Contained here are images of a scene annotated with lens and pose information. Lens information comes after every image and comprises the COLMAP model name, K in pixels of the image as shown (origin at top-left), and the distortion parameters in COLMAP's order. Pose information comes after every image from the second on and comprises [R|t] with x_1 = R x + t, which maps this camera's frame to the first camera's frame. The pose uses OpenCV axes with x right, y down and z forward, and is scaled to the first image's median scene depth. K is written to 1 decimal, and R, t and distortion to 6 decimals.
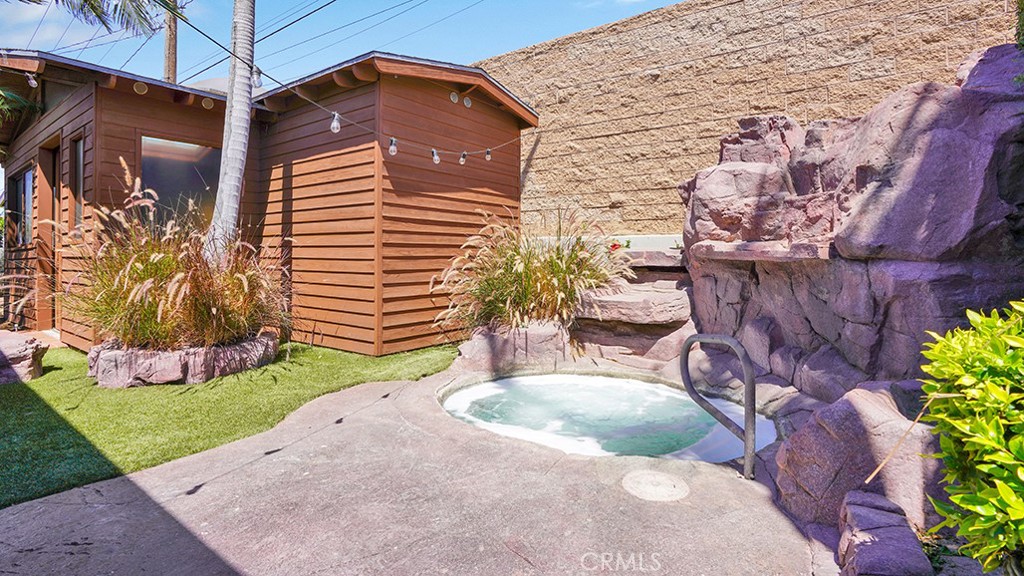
lens RADIAL K [[511.1, 0, 472.2], [0, 511.1, 240.8], [0, 0, 1]] dist [-0.027789, 0.020025]
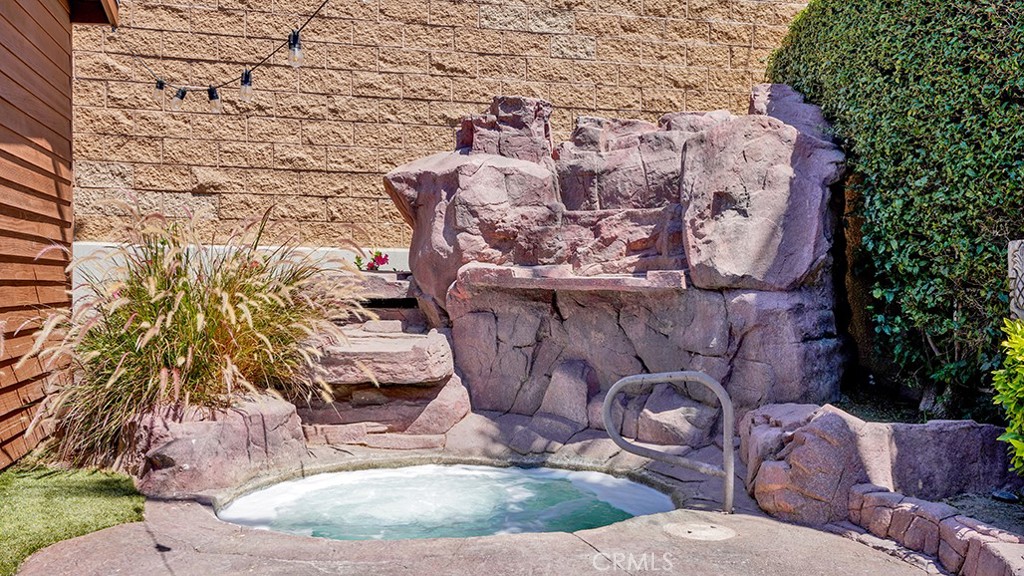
lens RADIAL K [[1028.3, 0, 509.5], [0, 1028.3, 287.7], [0, 0, 1]] dist [0.107335, 0.000000]
pose [[0.648217, -0.001037, 0.761455, -0.620747], [-0.028476, 0.999267, 0.025602, -0.003355], [-0.760923, -0.038278, 0.647712, 0.018005]]
